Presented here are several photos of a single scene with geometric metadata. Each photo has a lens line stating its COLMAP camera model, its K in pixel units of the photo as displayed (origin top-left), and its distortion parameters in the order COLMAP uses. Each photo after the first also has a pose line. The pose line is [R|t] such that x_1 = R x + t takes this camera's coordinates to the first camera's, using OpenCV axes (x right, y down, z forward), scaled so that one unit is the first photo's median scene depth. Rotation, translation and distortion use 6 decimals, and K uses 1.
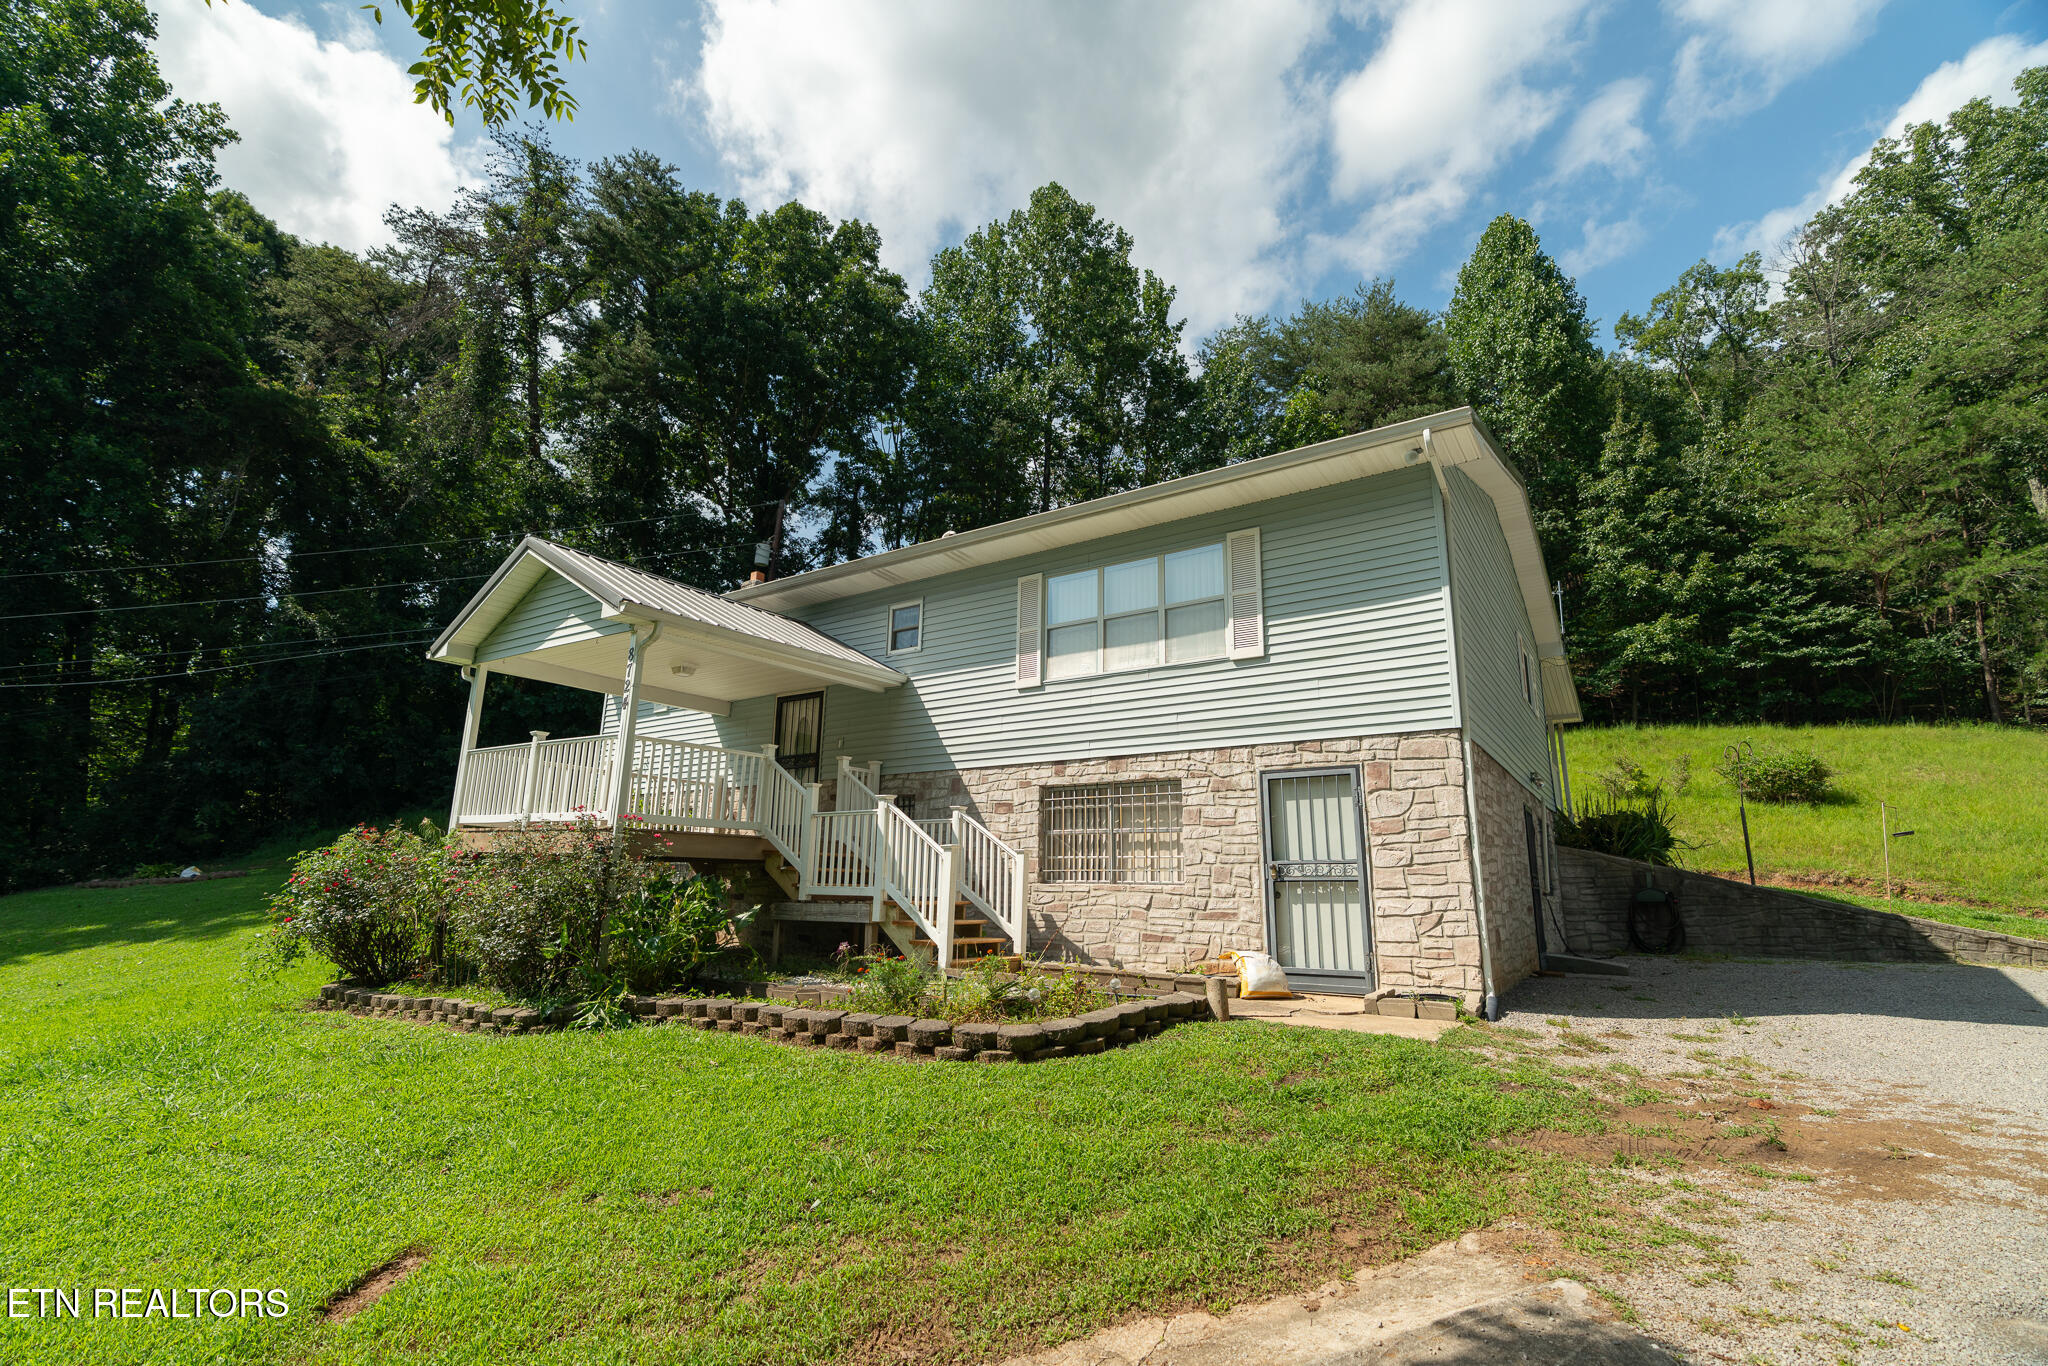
lens RADIAL K [[916.8, 0, 1014.1], [0, 916.8, 683.3], [0, 0, 1]] dist [-0.011291, 0.005795]
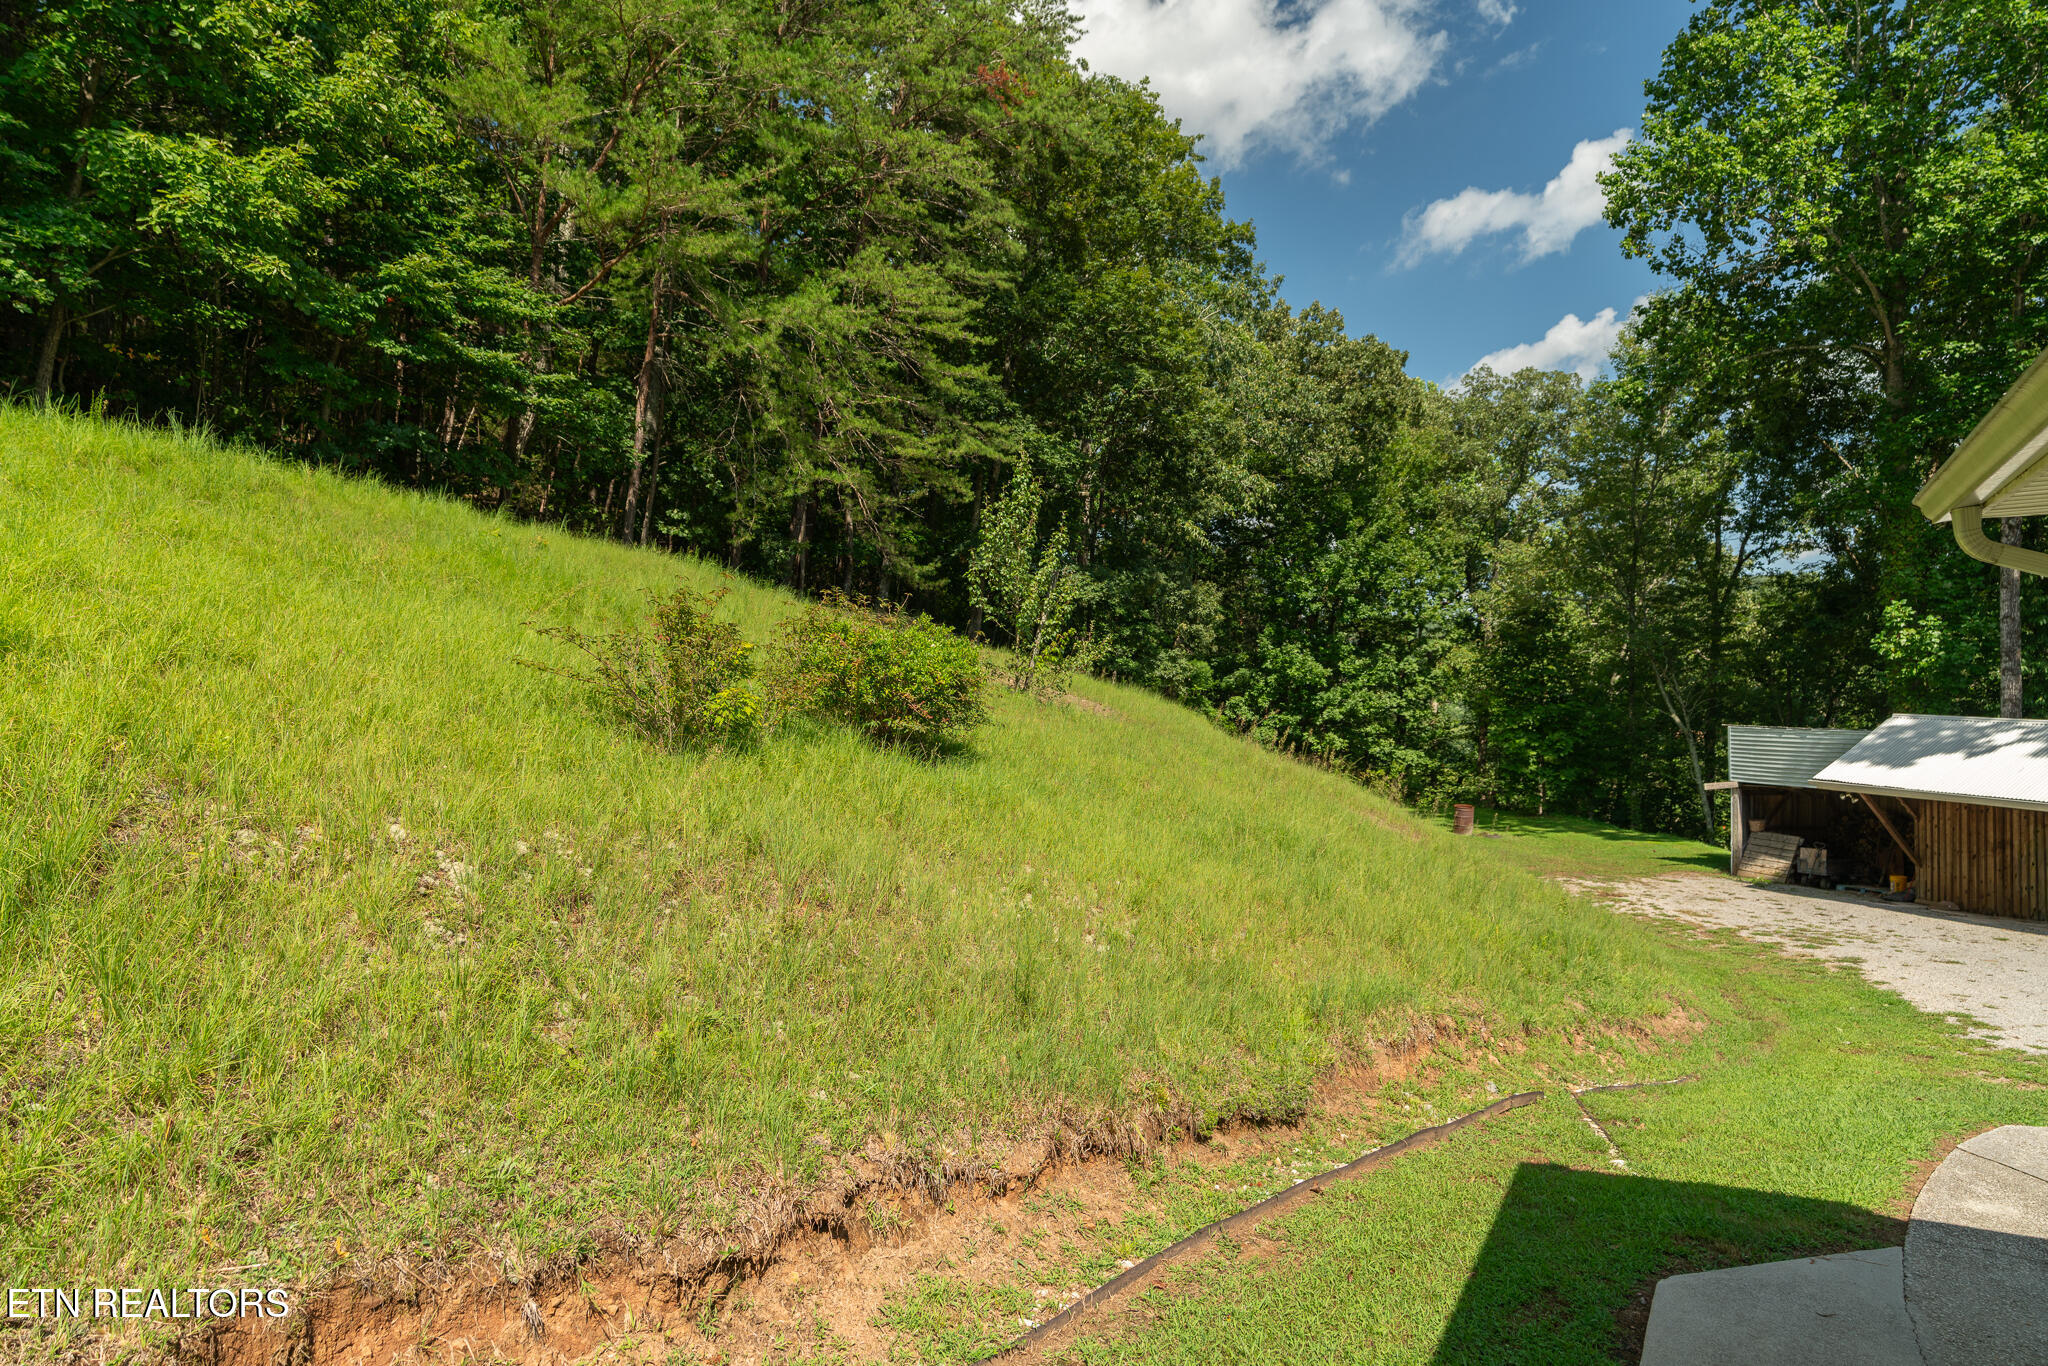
lens RADIAL K [[1166.7, 0, 1028.9], [0, 1166.7, 683.0], [0, 0, 1]] dist [0.001884, 0.003268]
pose [[-0.060146, -0.014448, 0.998085, 0.248199], [-0.224826, 0.974399, 0.000557, 0.064206], [-0.972541, -0.224362, -0.061854, 0.718339]]
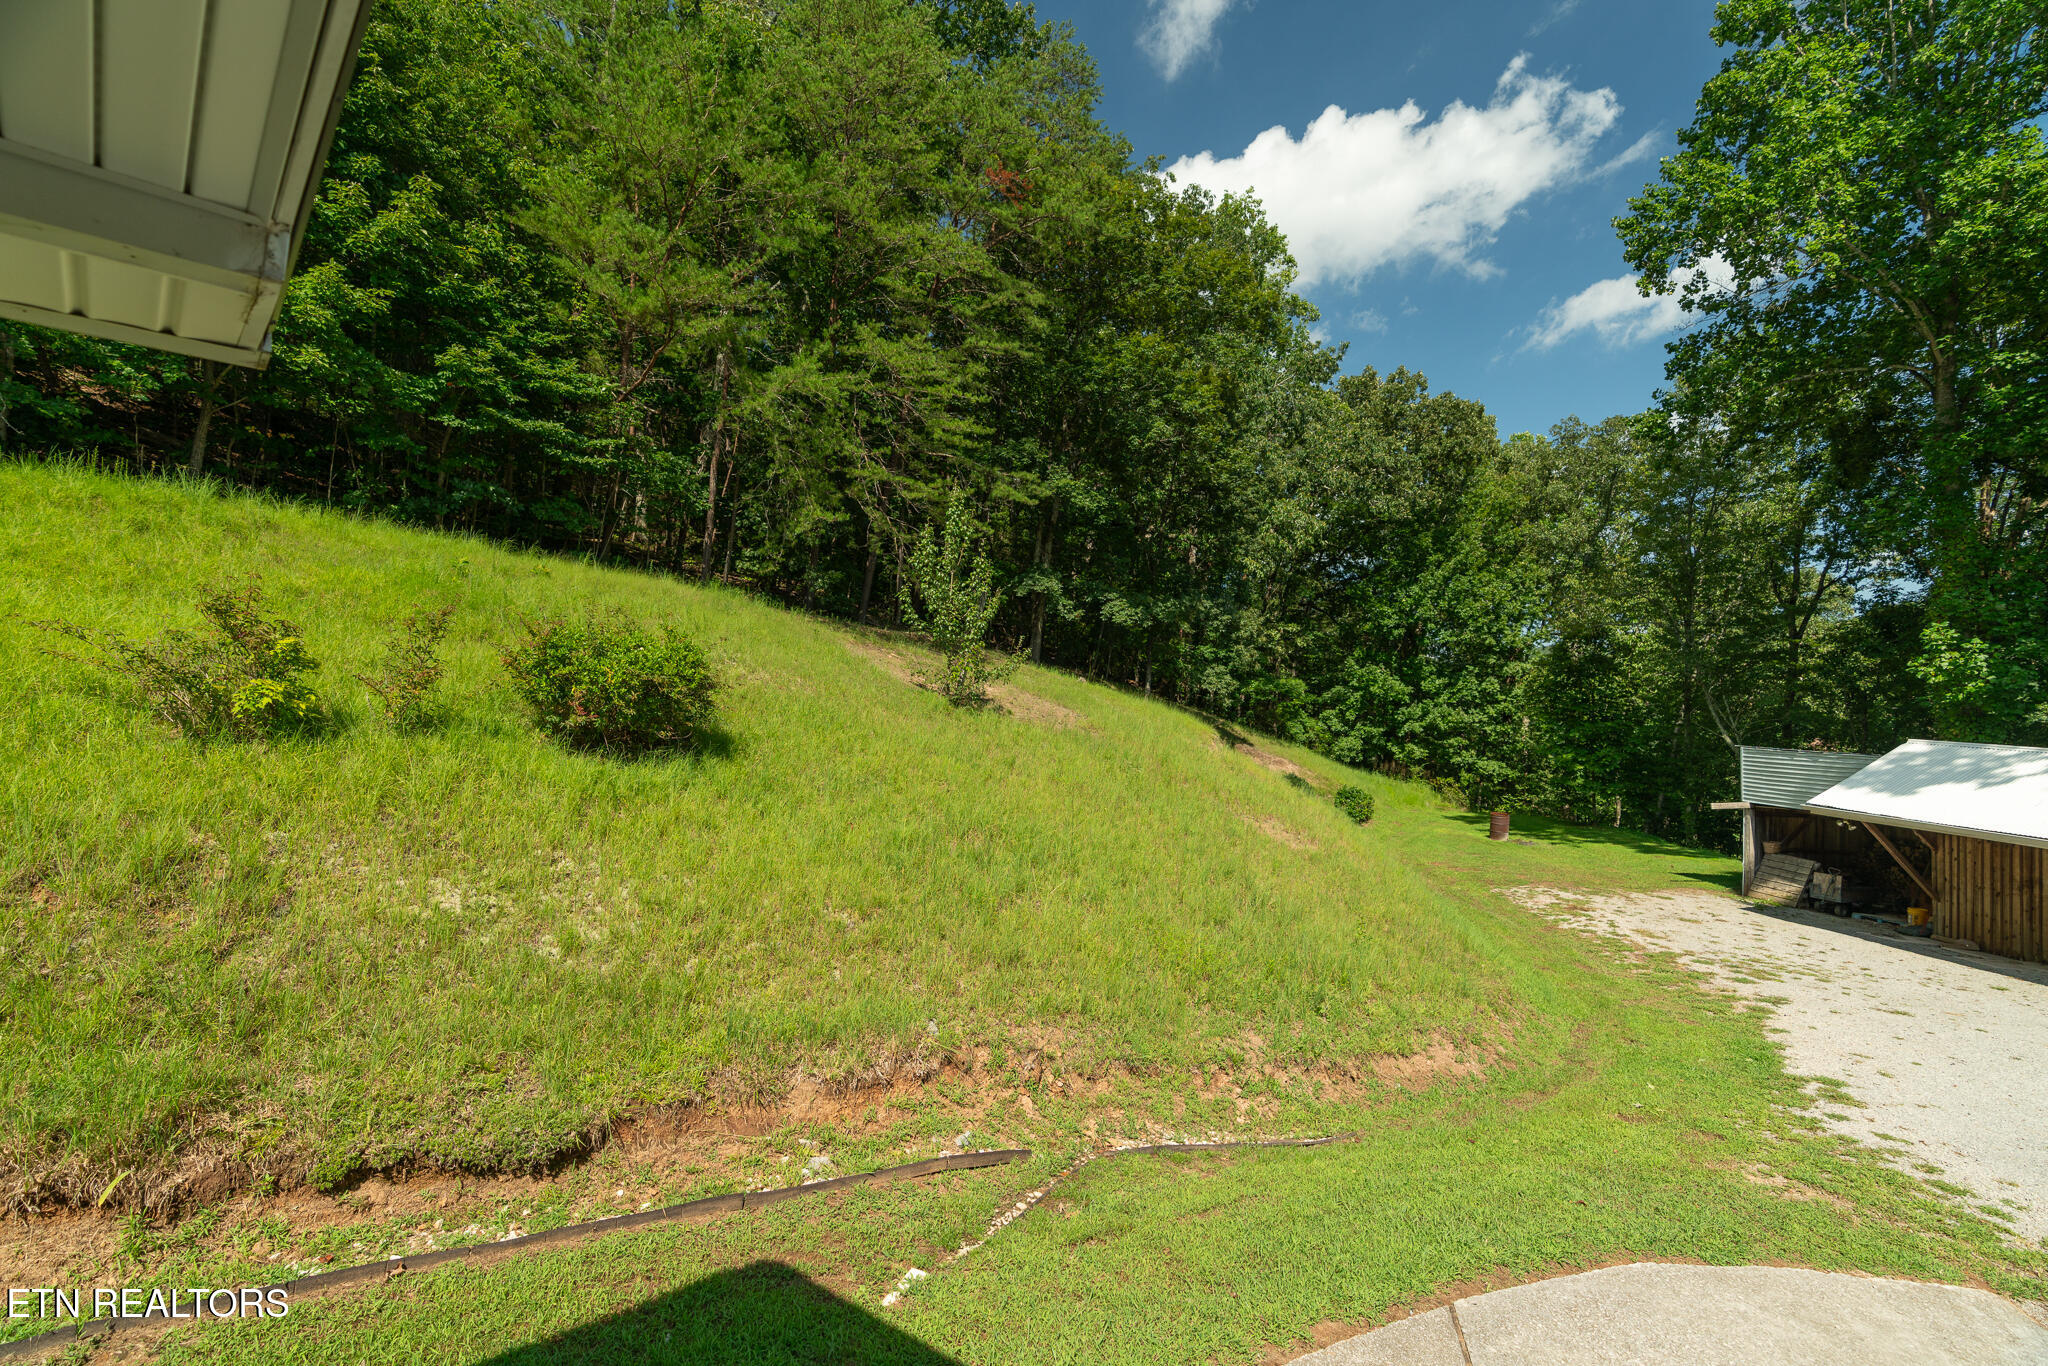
lens RADIAL K [[916.8, 0, 1026.4], [0, 916.8, 683.7], [0, 0, 1]] dist [-0.011291, 0.005795]
pose [[0.162448, -0.000673, 0.986717, 0.327009], [-0.236012, 0.970946, 0.039519, 0.029202], [-0.958076, -0.239297, 0.157569, 0.555190]]
